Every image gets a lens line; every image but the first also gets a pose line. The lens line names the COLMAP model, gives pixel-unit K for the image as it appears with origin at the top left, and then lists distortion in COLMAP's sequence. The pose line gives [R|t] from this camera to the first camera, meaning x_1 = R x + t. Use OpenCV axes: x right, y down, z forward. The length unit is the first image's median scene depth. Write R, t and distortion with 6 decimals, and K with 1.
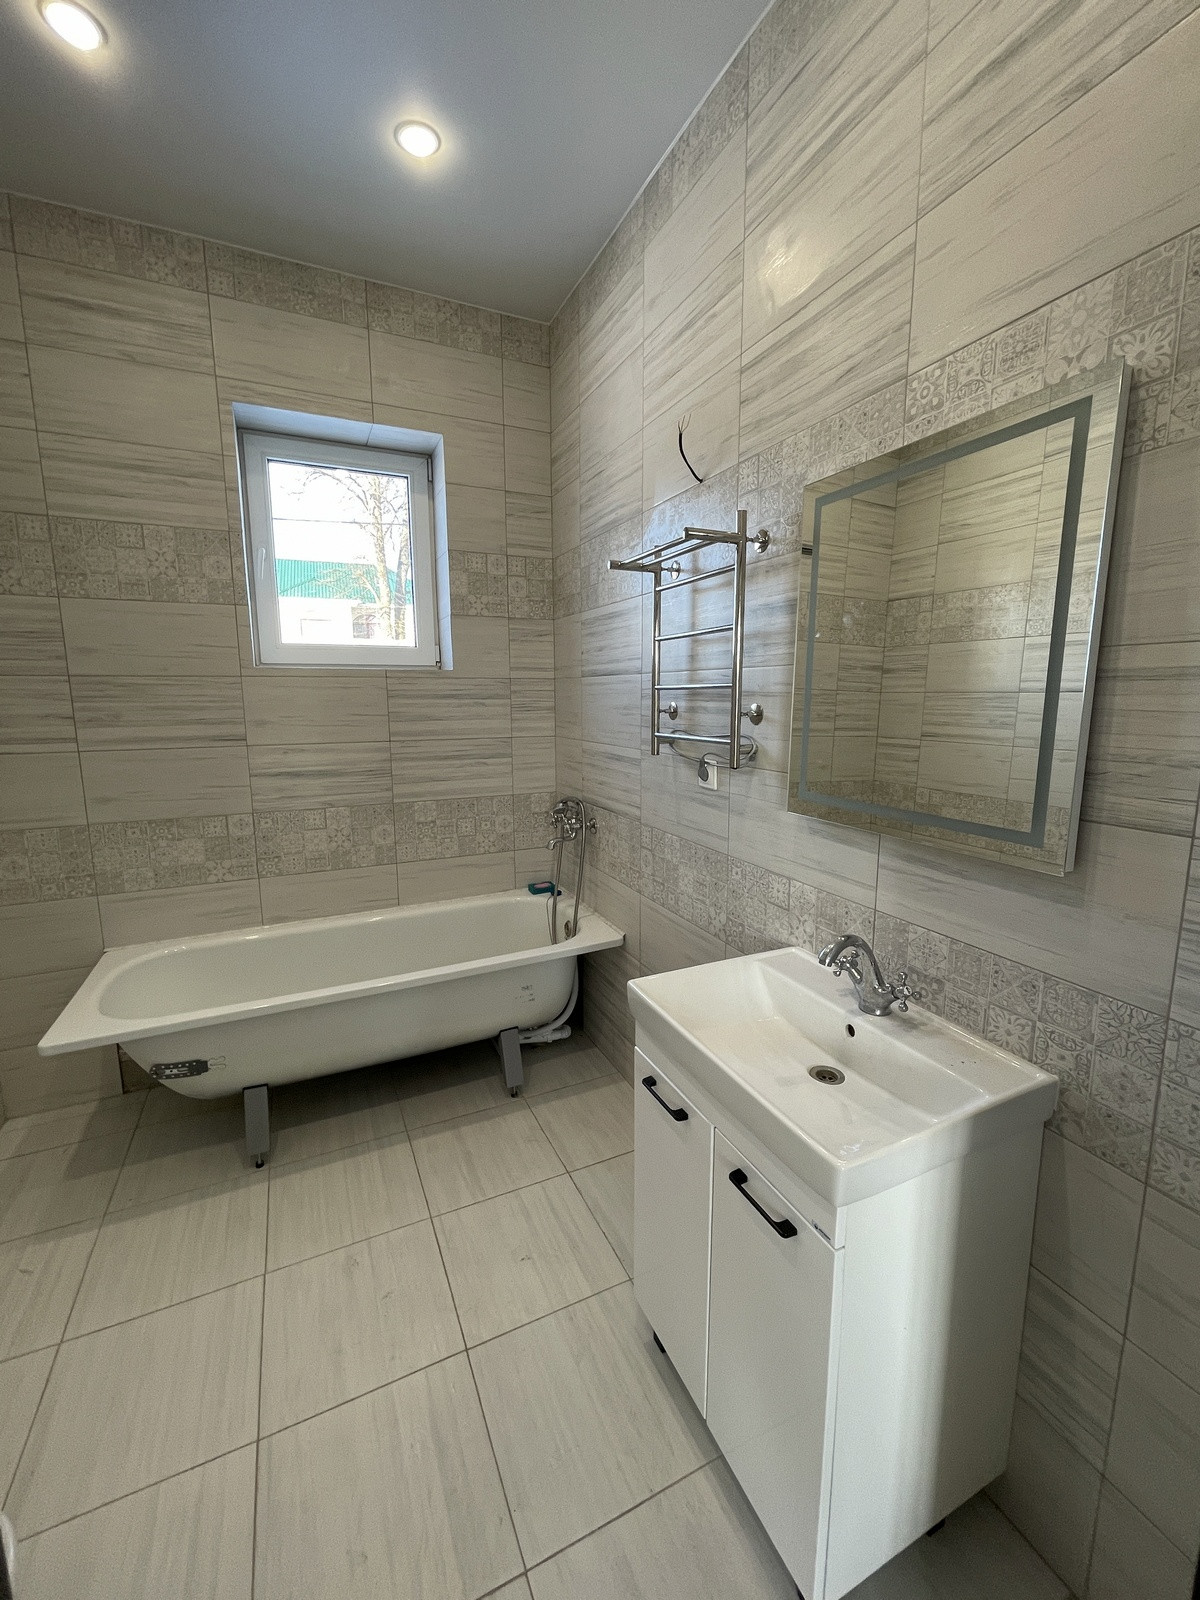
lens RADIAL K [[651.5, 0, 608.2], [0, 651.5, 794.4], [0, 0, 1]] dist [0.000253, 0.000459]
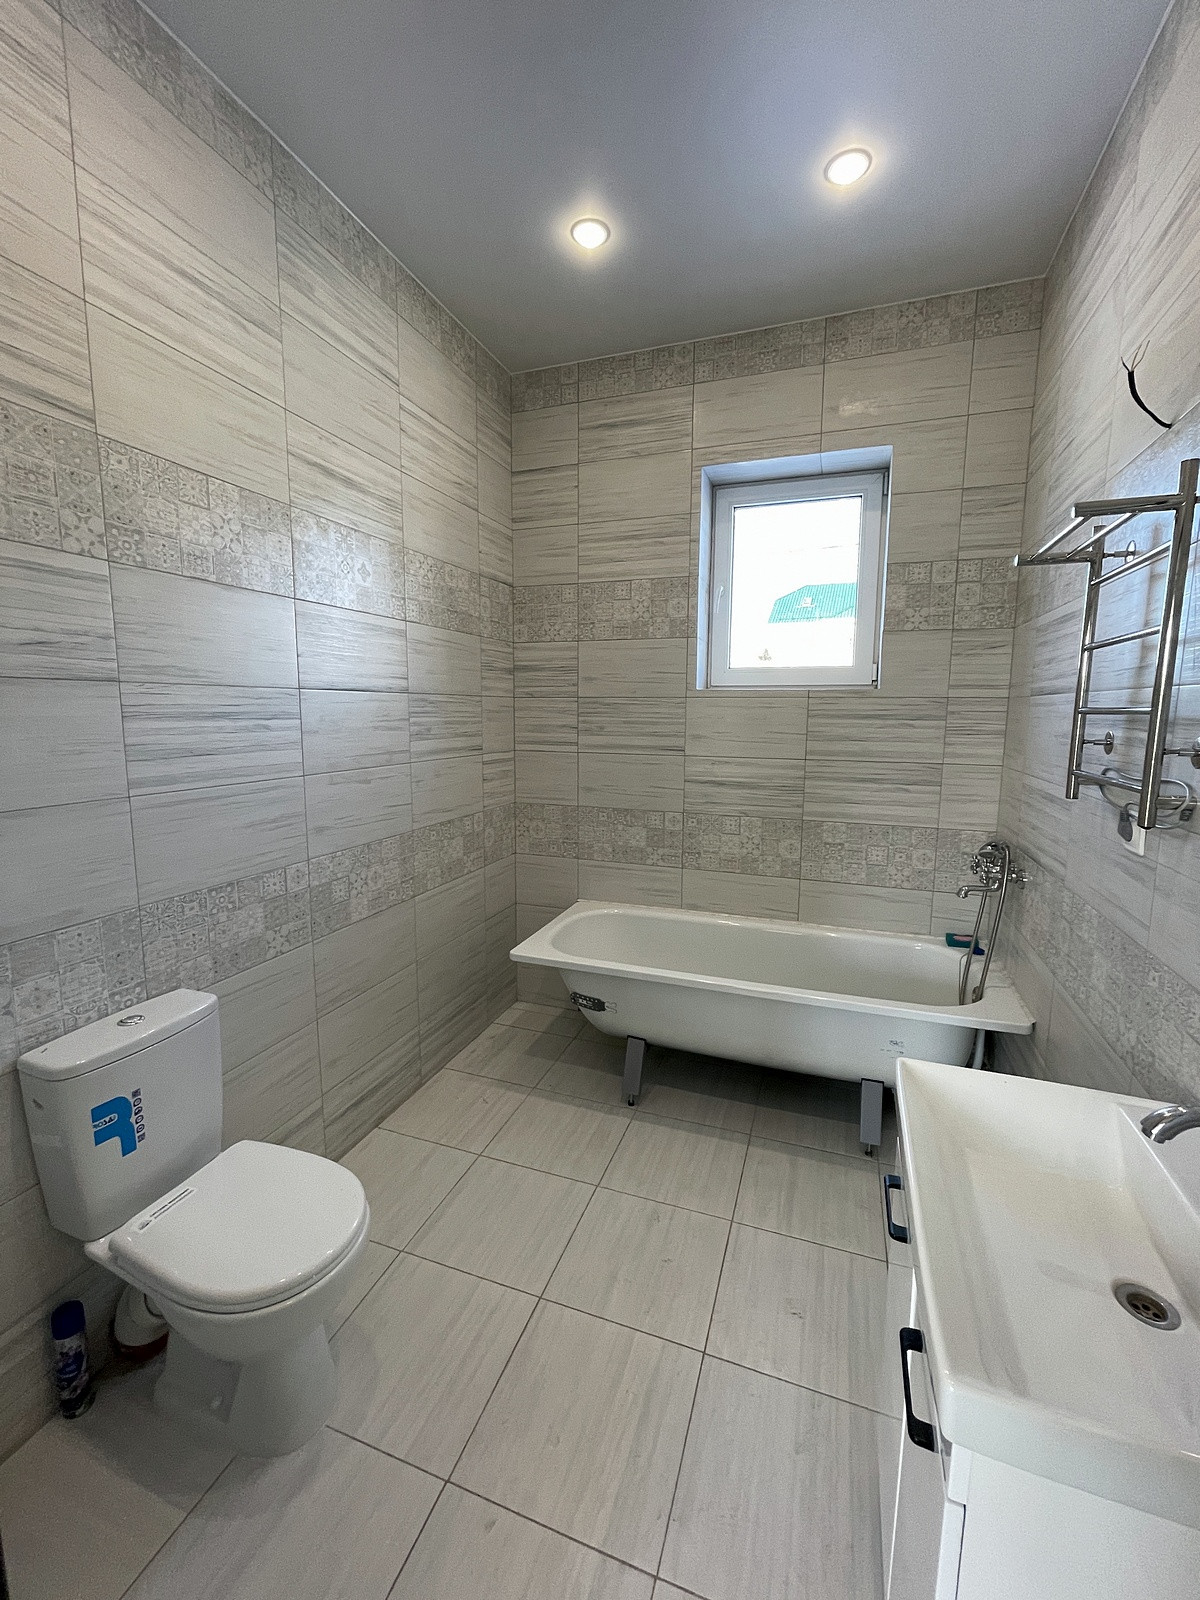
lens RADIAL K [[651.5, 0, 608.2], [0, 651.5, 794.4], [0, 0, 1]] dist [0.000253, 0.000459]
pose [[0.711681, 0.100843, -0.695227, 0.184919], [-0.118139, 0.992729, 0.023061, -0.016168], [0.692498, 0.065721, 0.718420, 0.062649]]
